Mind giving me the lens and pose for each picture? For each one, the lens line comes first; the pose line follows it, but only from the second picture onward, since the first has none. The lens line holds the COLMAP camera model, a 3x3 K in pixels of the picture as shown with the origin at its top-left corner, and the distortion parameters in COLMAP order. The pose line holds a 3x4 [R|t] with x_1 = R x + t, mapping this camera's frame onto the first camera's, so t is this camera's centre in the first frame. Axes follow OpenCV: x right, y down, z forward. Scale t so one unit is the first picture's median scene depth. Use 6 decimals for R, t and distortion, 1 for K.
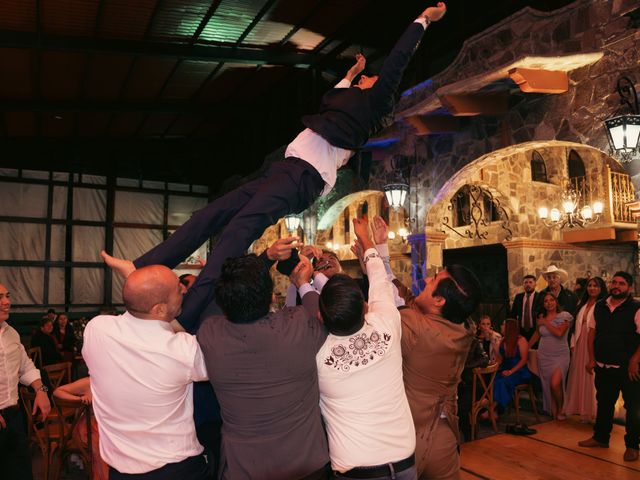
lens RADIAL K [[488.9, 0, 320.8], [0, 488.9, 242.3], [0, 0, 1]] dist [-0.117716, 0.069496]
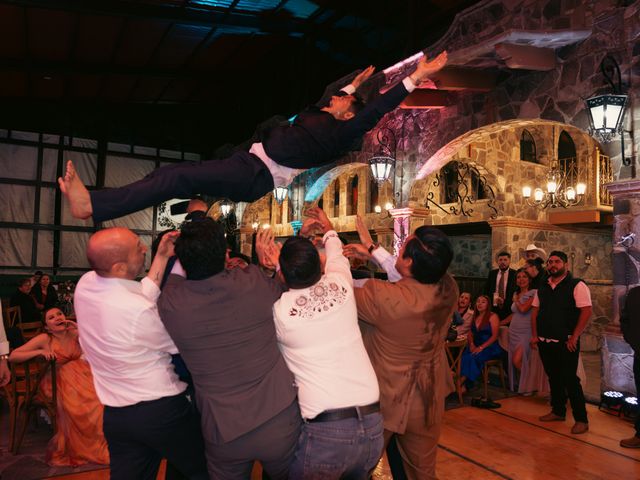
lens RADIAL K [[488.9, 0, 320.4], [0, 488.9, 242.8], [0, 0, 1]] dist [-0.117716, 0.069496]
pose [[0.999276, 0.037138, 0.008212, 0.024015], [-0.037532, 0.997805, 0.054553, 0.004570], [-0.006168, -0.054822, 0.998477, -0.002238]]
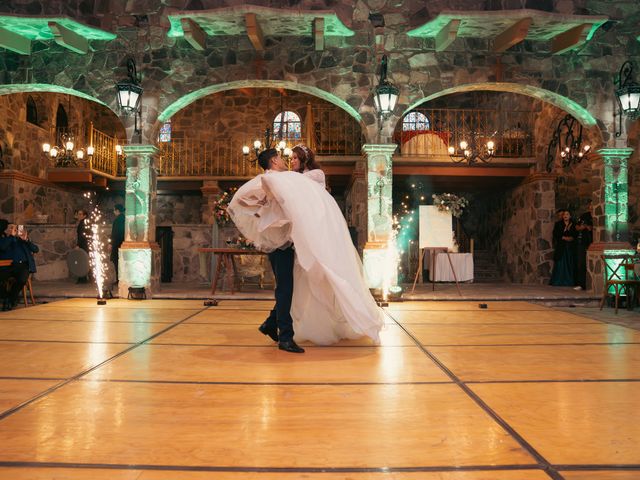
lens RADIAL K [[488.9, 0, 316.0], [0, 488.9, 242.0], [0, 0, 1]] dist [-0.117716, 0.069496]
pose [[0.484843, 0.021539, 0.874336, -0.185123], [-0.085741, 0.996052, 0.023009, 0.069709], [-0.870388, -0.086123, 0.484775, -0.140684]]
